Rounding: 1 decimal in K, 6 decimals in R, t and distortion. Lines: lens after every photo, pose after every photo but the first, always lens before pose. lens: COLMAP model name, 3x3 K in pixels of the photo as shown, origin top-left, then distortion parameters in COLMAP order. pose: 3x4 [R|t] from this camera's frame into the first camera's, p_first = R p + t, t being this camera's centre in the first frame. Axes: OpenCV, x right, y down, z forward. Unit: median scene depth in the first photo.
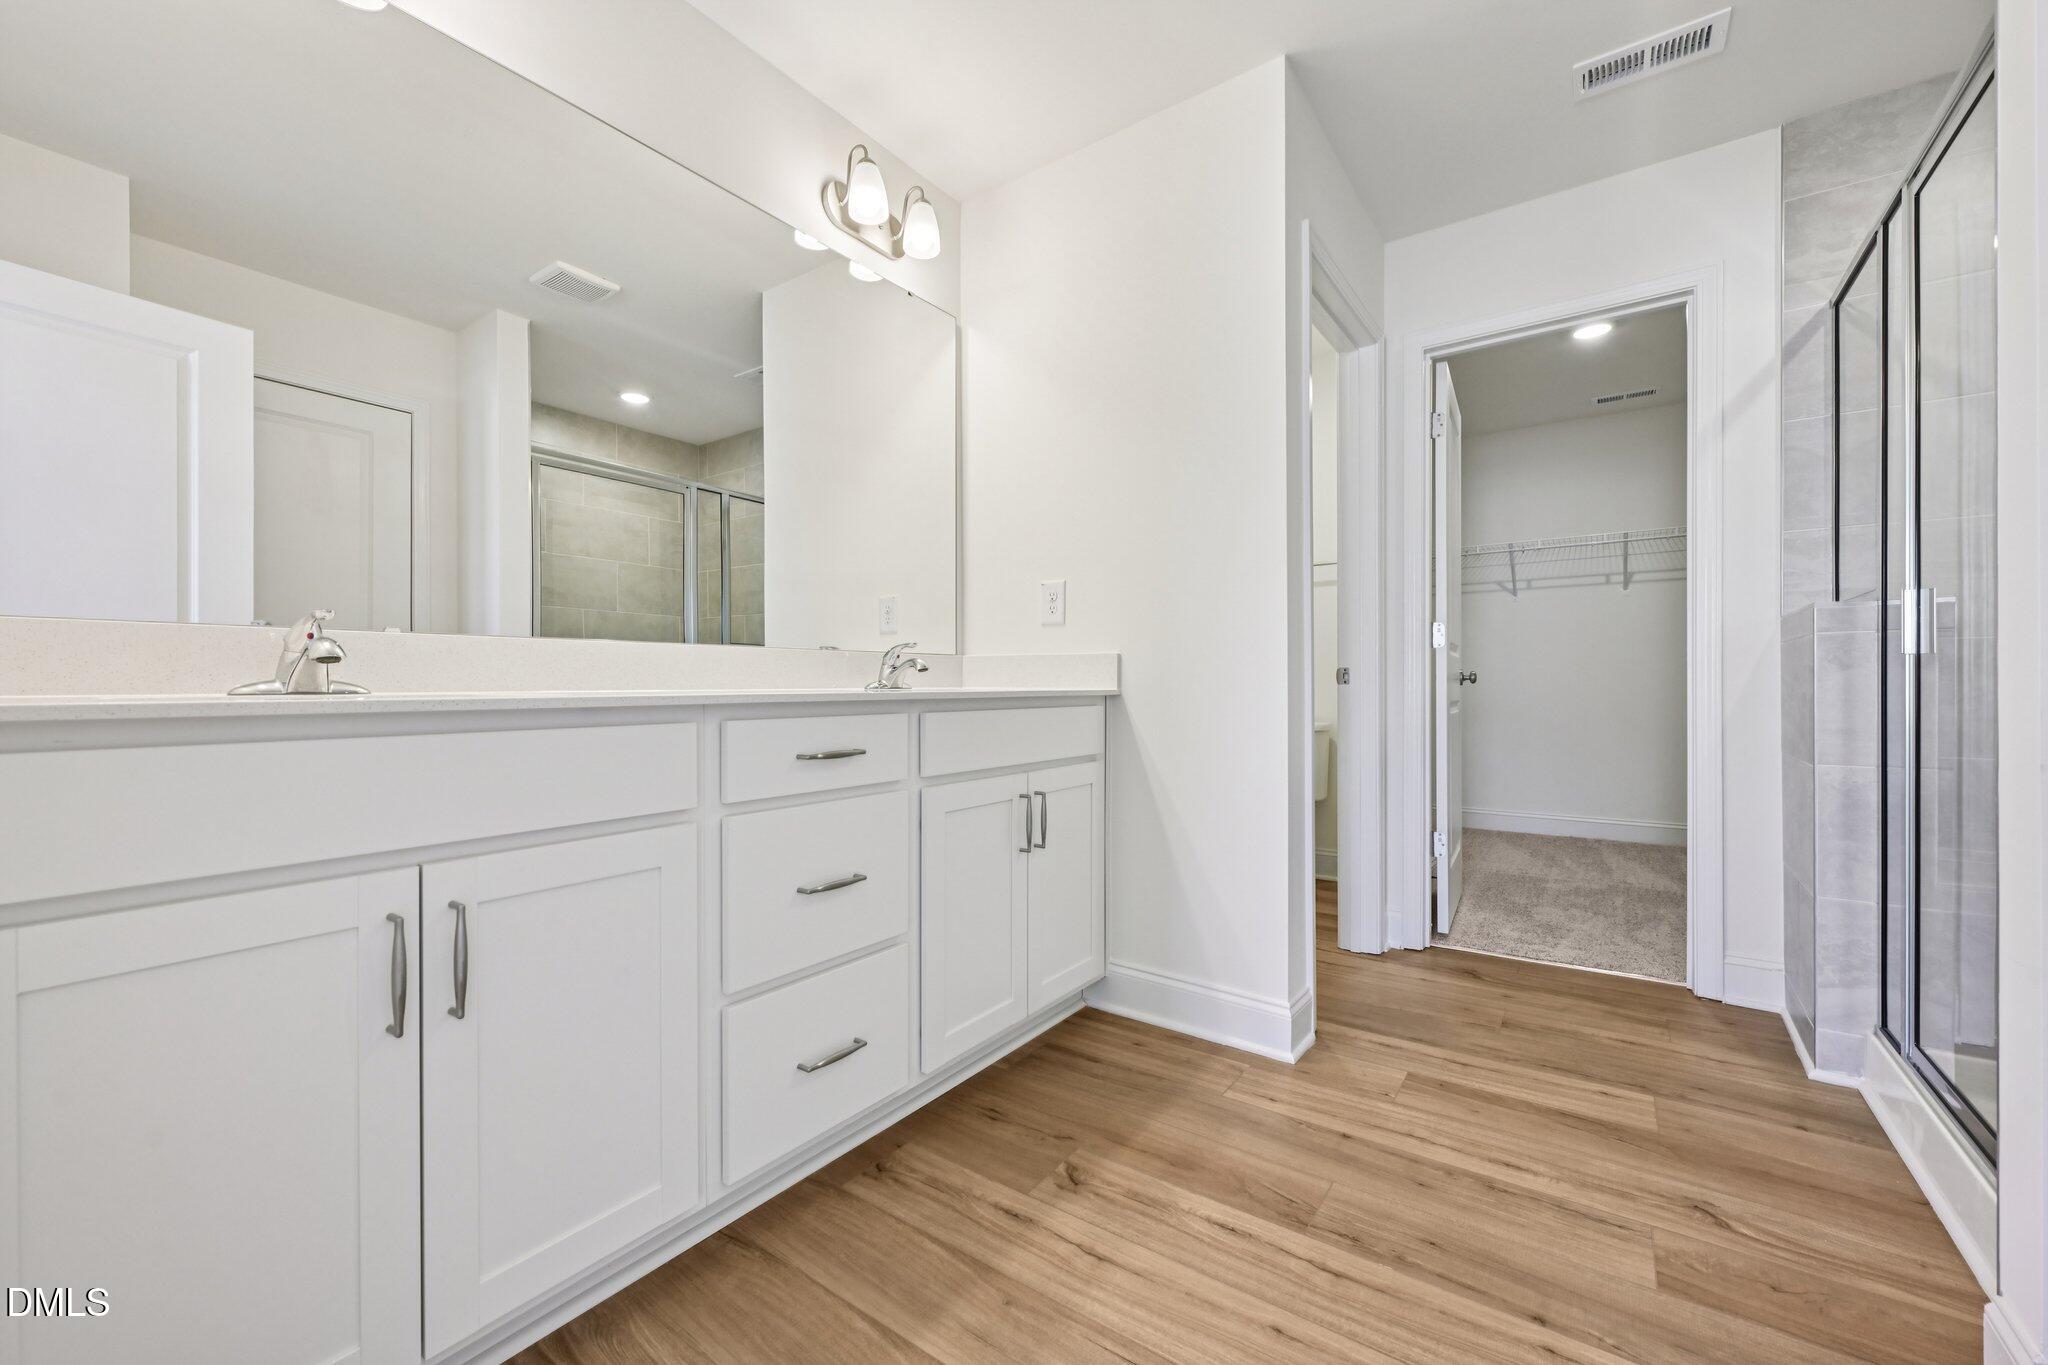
lens RADIAL K [[803.5, 0, 1013.8], [0, 803.5, 685.5], [0, 0, 1]] dist [-0.000935, -0.000258]
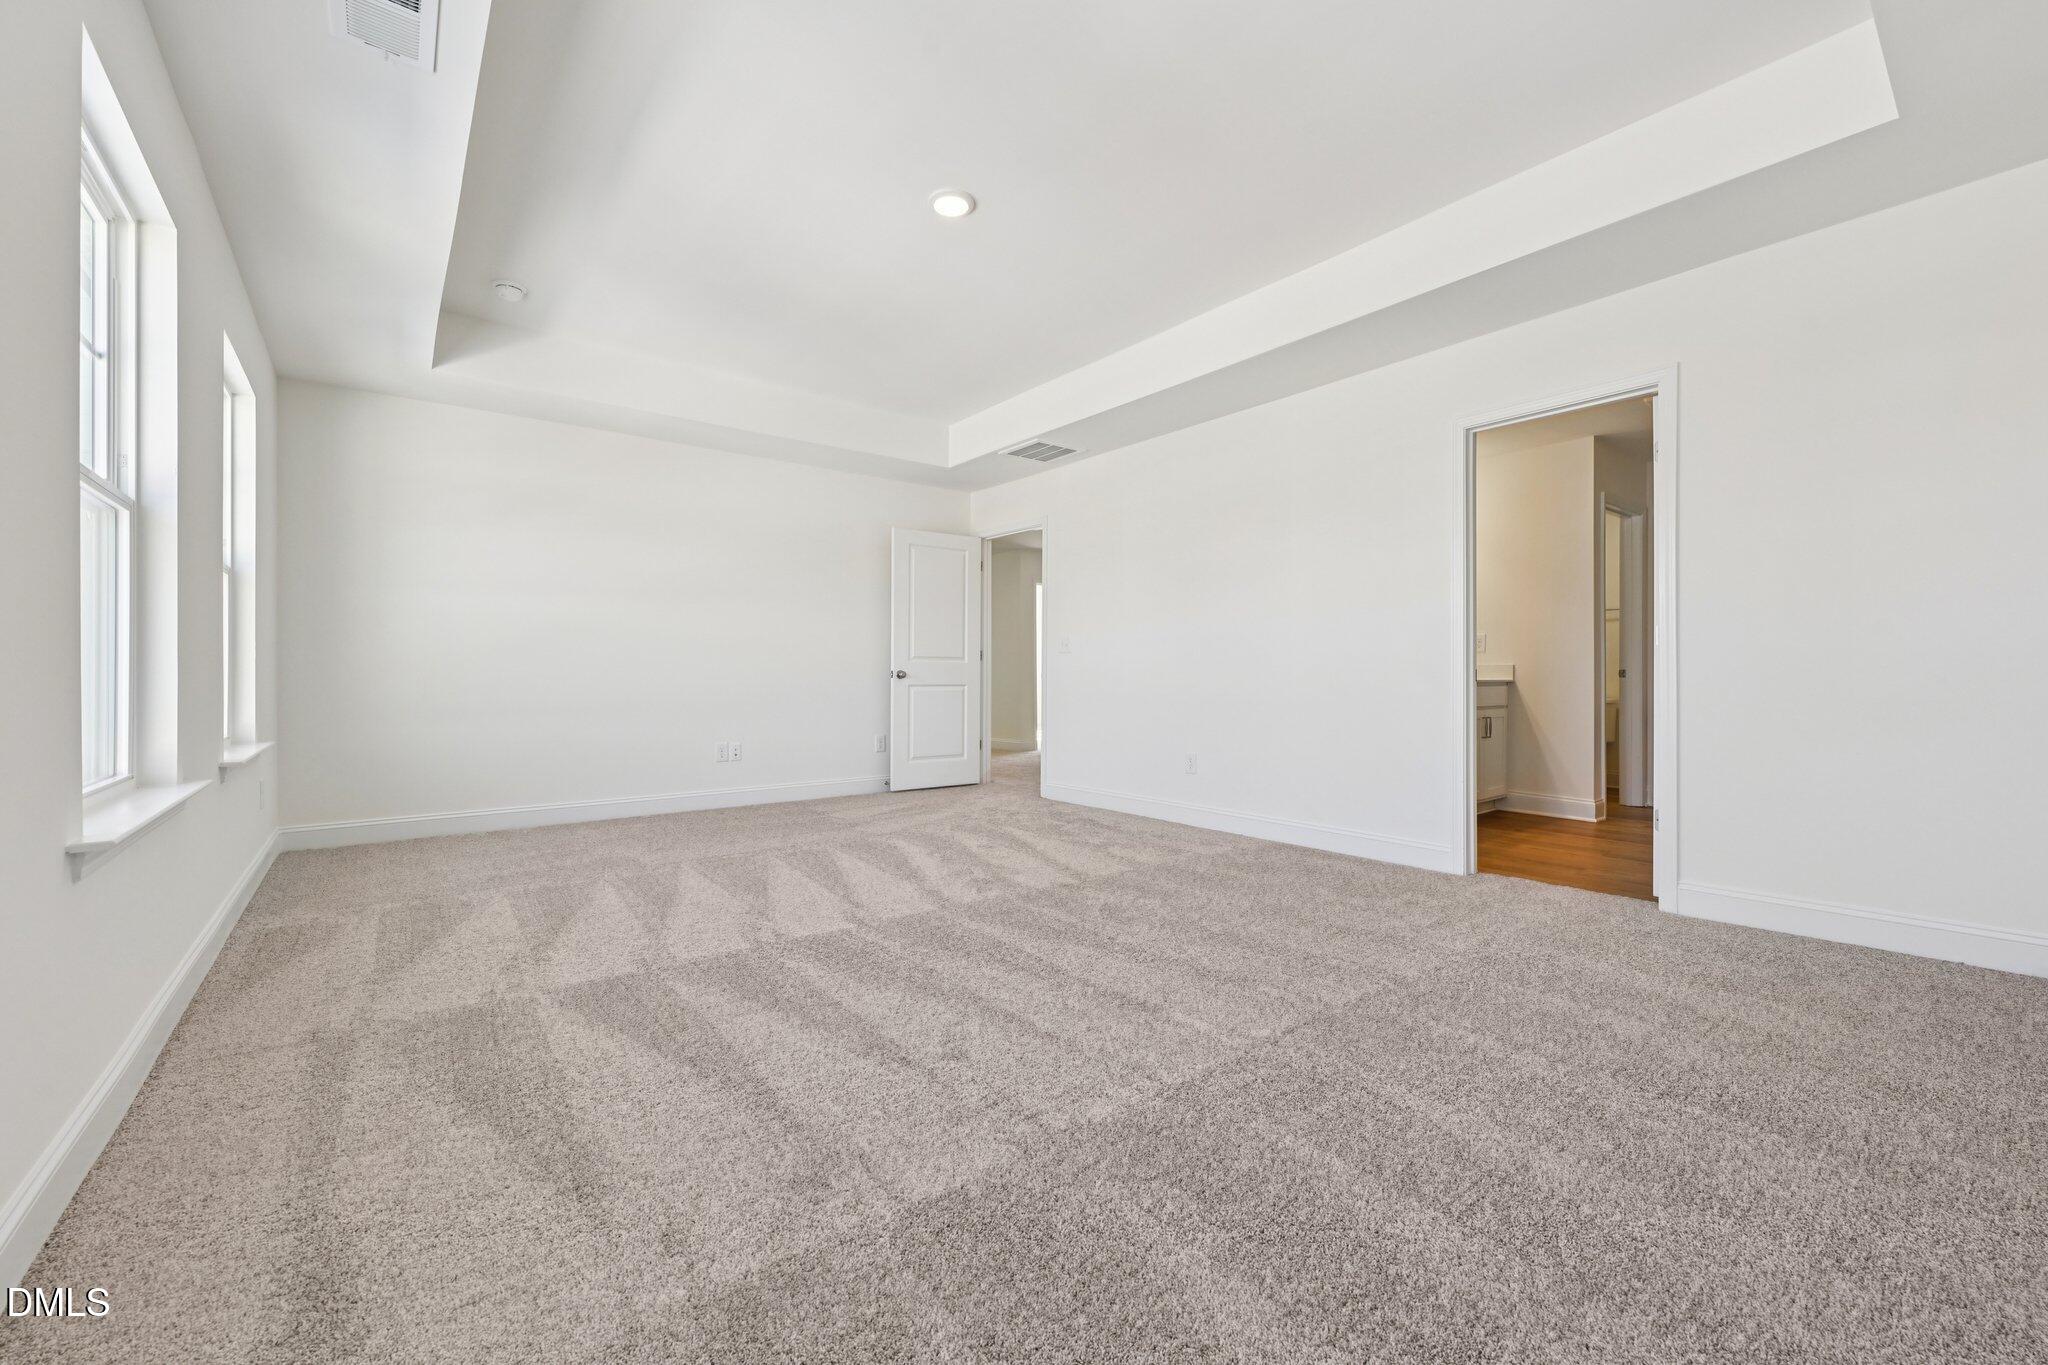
lens RADIAL K [[804.2, 0, 1028.7], [0, 804.2, 683.7], [0, 0, 1]] dist [0.015164, 0.000004]
pose [[0.967391, -0.002289, -0.253277, -1.117320], [0.001848, 0.999996, -0.001980, 0.032869], [0.253281, 0.001447, 0.967392, -2.912514]]
